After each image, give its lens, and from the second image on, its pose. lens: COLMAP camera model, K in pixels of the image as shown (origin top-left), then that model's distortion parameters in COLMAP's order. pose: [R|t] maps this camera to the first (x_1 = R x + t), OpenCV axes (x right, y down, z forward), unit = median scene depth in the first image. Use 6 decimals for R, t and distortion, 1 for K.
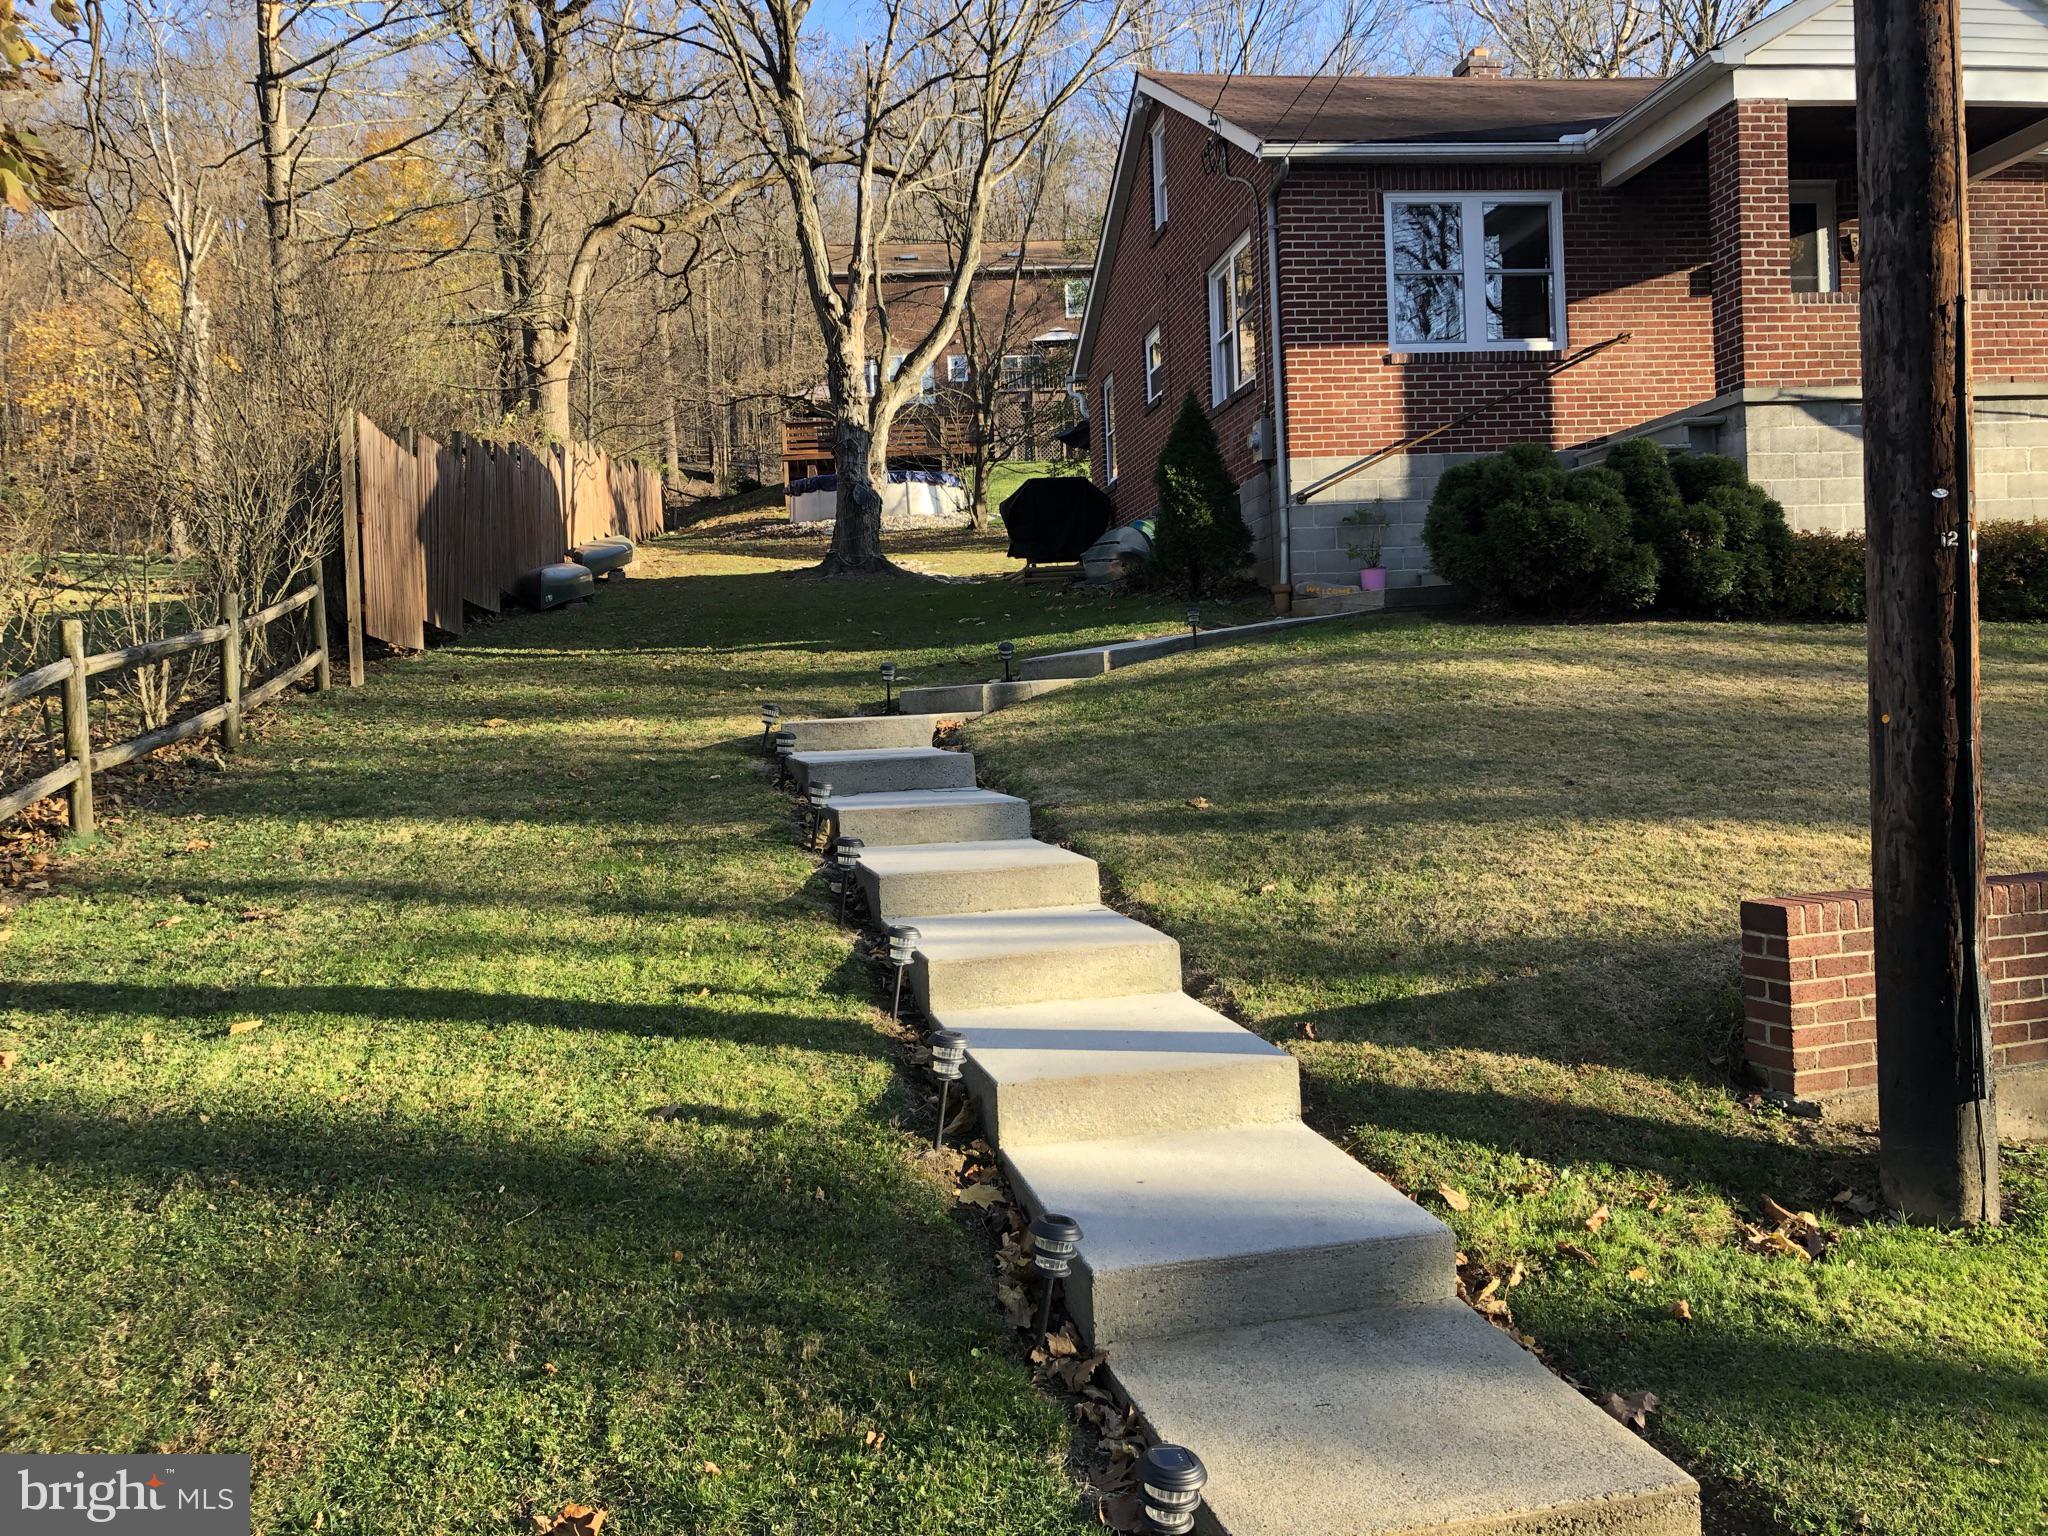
lens RADIAL K [[1661.8, 0, 1024.4], [0, 1661.8, 763.8], [0, 0, 1]] dist [0.041537, -0.049741]
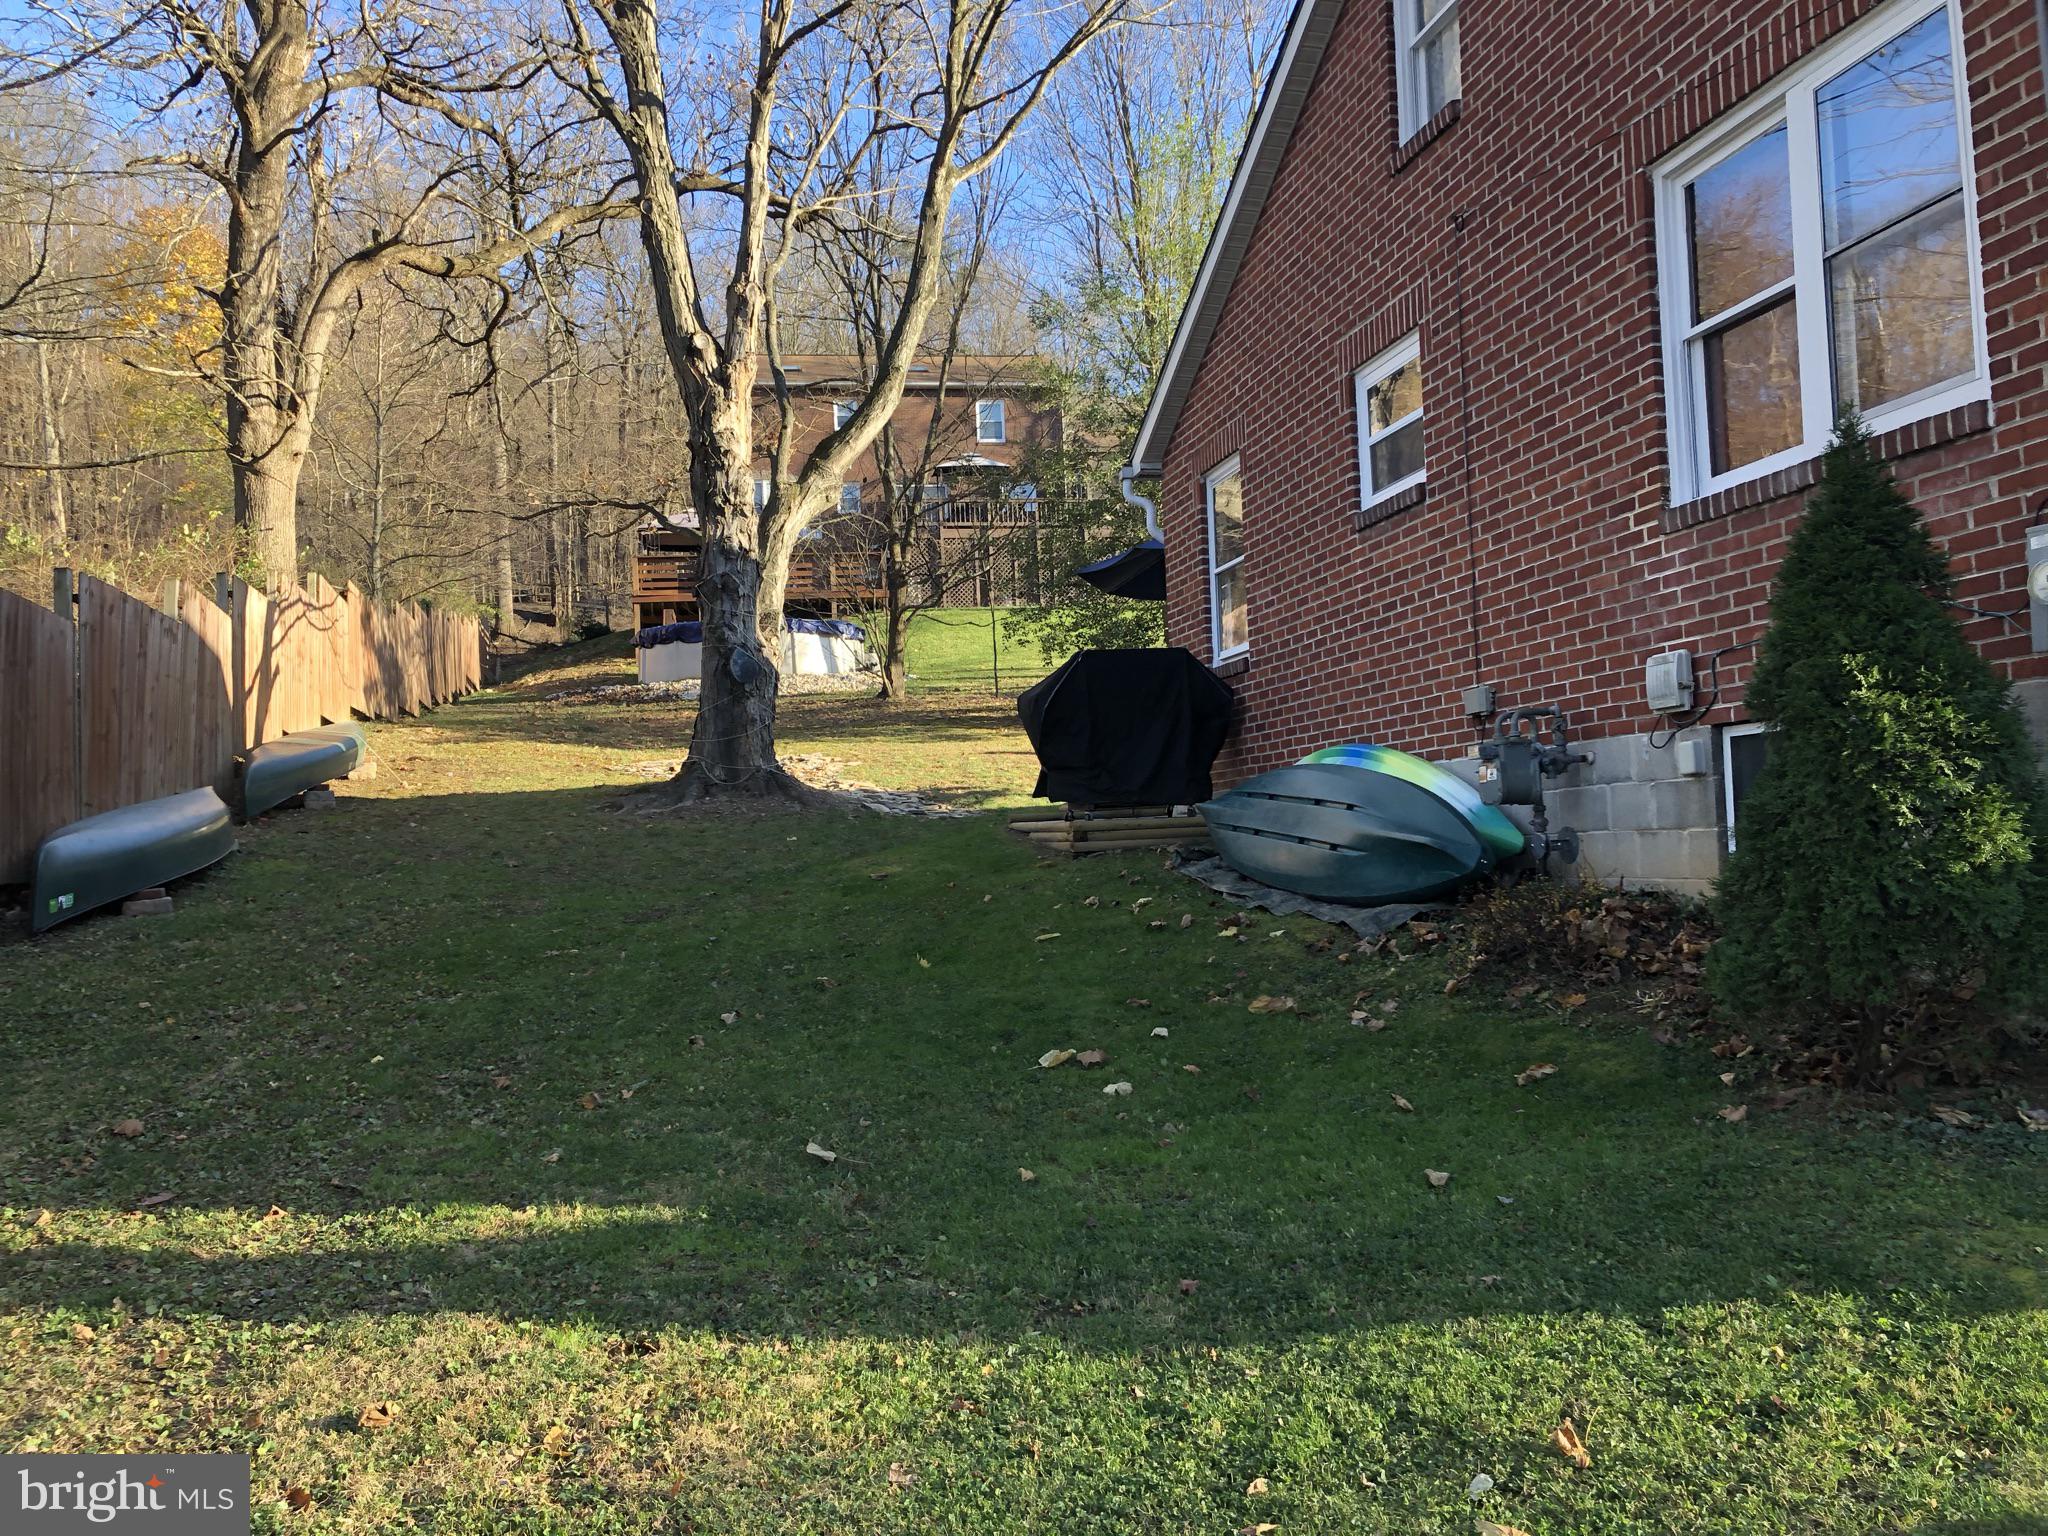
lens RADIAL K [[1661.8, 0, 1010.5], [0, 1661.8, 766.1], [0, 0, 1]] dist [0.041537, -0.049741]
pose [[0.997215, 0.007804, 0.074176, -0.083159], [-0.001571, 0.996488, -0.083719, -0.136254], [-0.074569, 0.083369, 0.993725, 0.723613]]
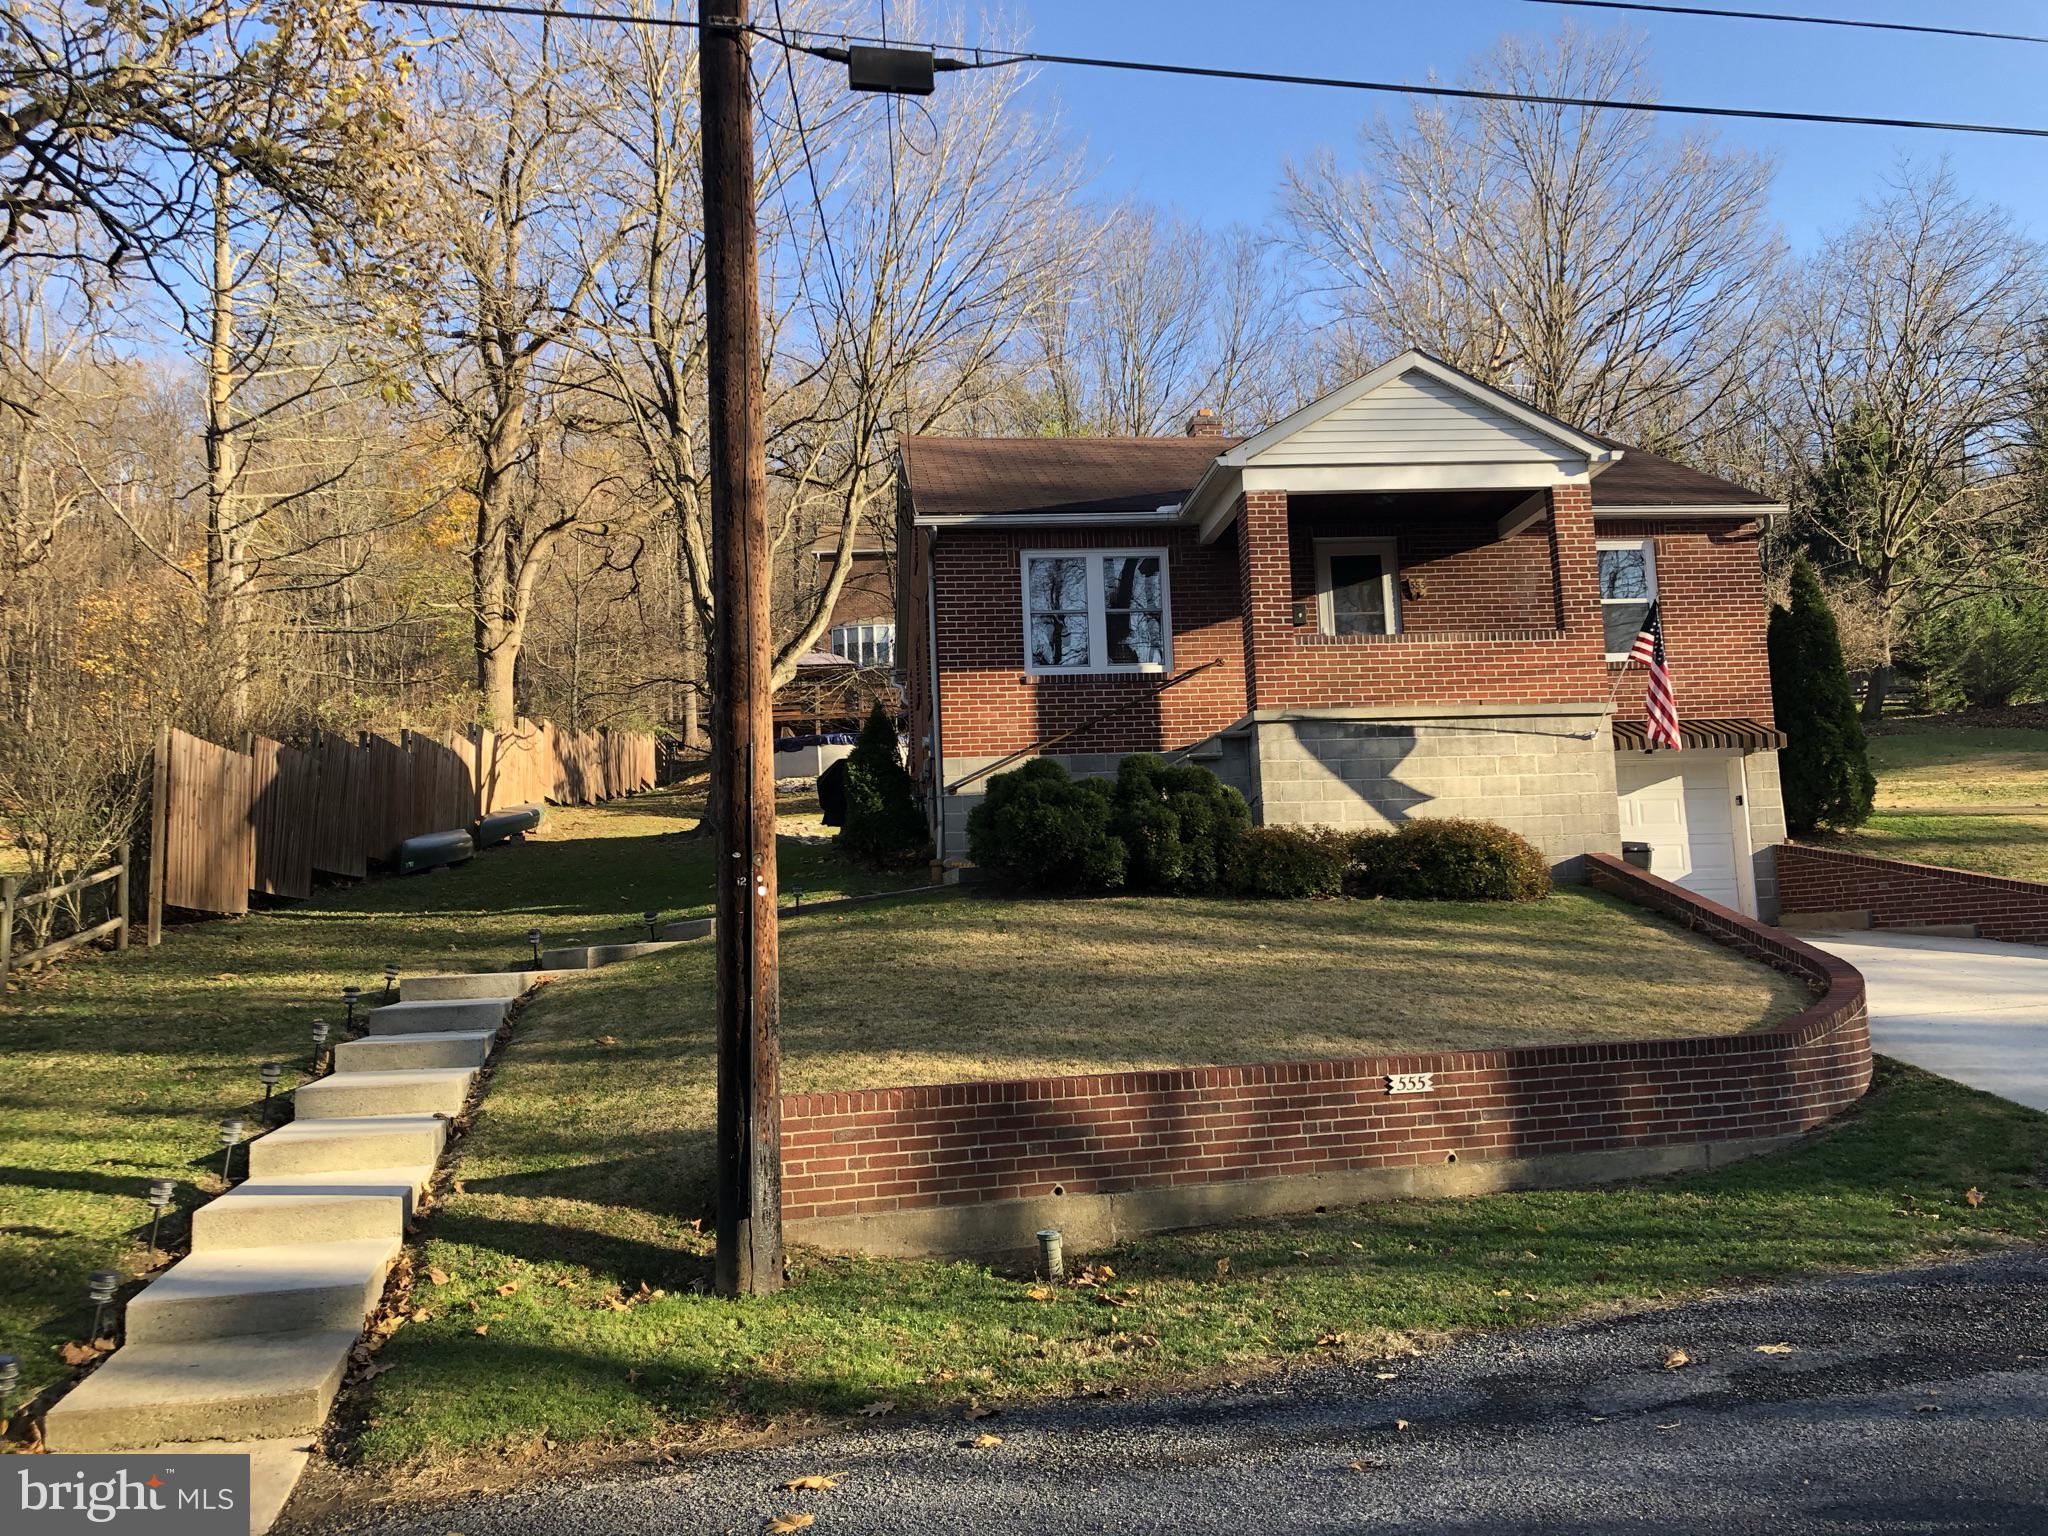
lens RADIAL K [[1661.8, 0, 1062.8], [0, 1661.8, 760.4], [0, 0, 1]] dist [0.041537, -0.049741]
pose [[0.999743, -0.000247, -0.022658, 0.273315], [-0.003077, 0.989196, -0.146568, -0.002127], [0.022449, 0.146600, 0.988941, -0.210707]]
